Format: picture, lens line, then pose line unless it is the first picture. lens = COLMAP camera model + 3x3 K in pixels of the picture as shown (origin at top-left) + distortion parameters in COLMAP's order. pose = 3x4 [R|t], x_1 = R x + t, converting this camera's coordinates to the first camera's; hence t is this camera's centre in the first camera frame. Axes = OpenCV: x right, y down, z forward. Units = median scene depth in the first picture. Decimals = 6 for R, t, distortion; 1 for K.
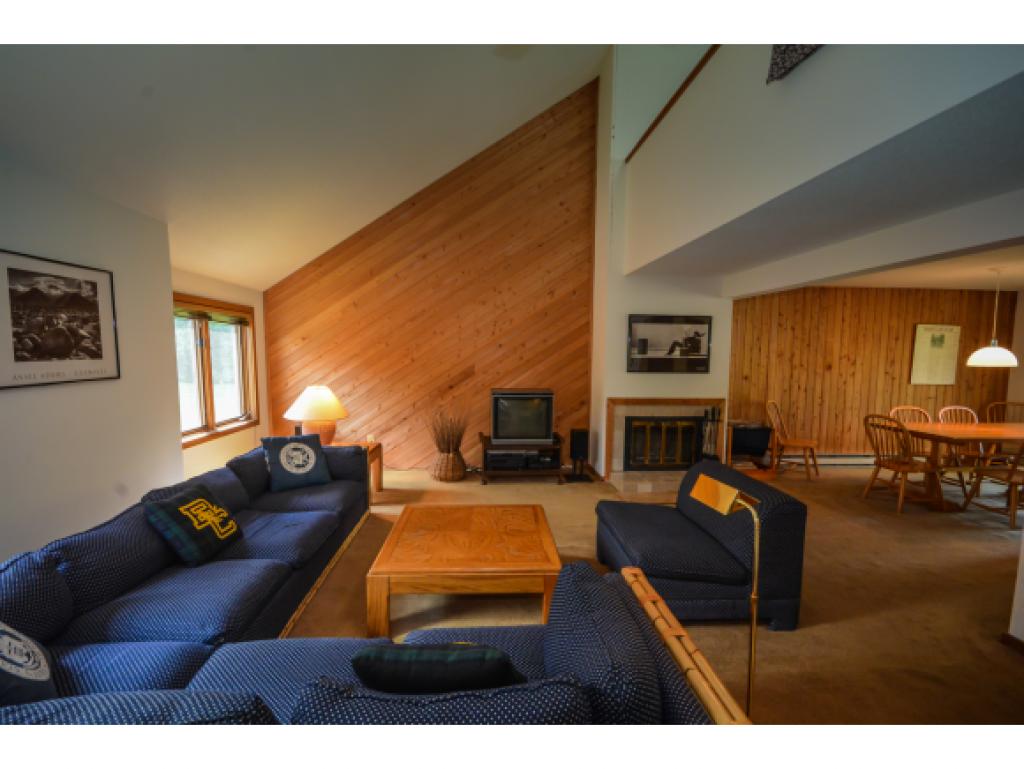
lens RADIAL K [[463.5, 0, 512.0], [0, 463.5, 384.5], [0, 0, 1]] dist [0.004284, -0.007145]
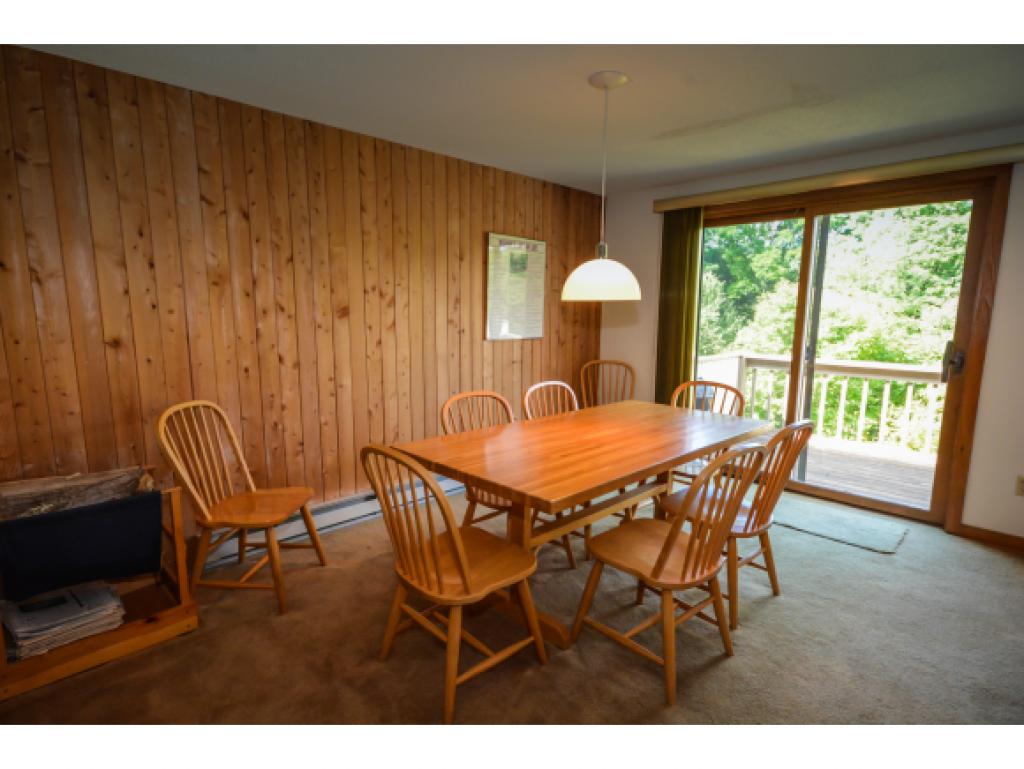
lens RADIAL K [[551.4, 0, 512.0], [0, 551.4, 384.5], [0, 0, 1]] dist [0.000268, 0.000084]
pose [[0.754920, -0.097652, 0.648506, 0.523449], [0.052205, 0.994662, 0.089005, -0.006529], [-0.653736, -0.033336, 0.755988, 0.554744]]
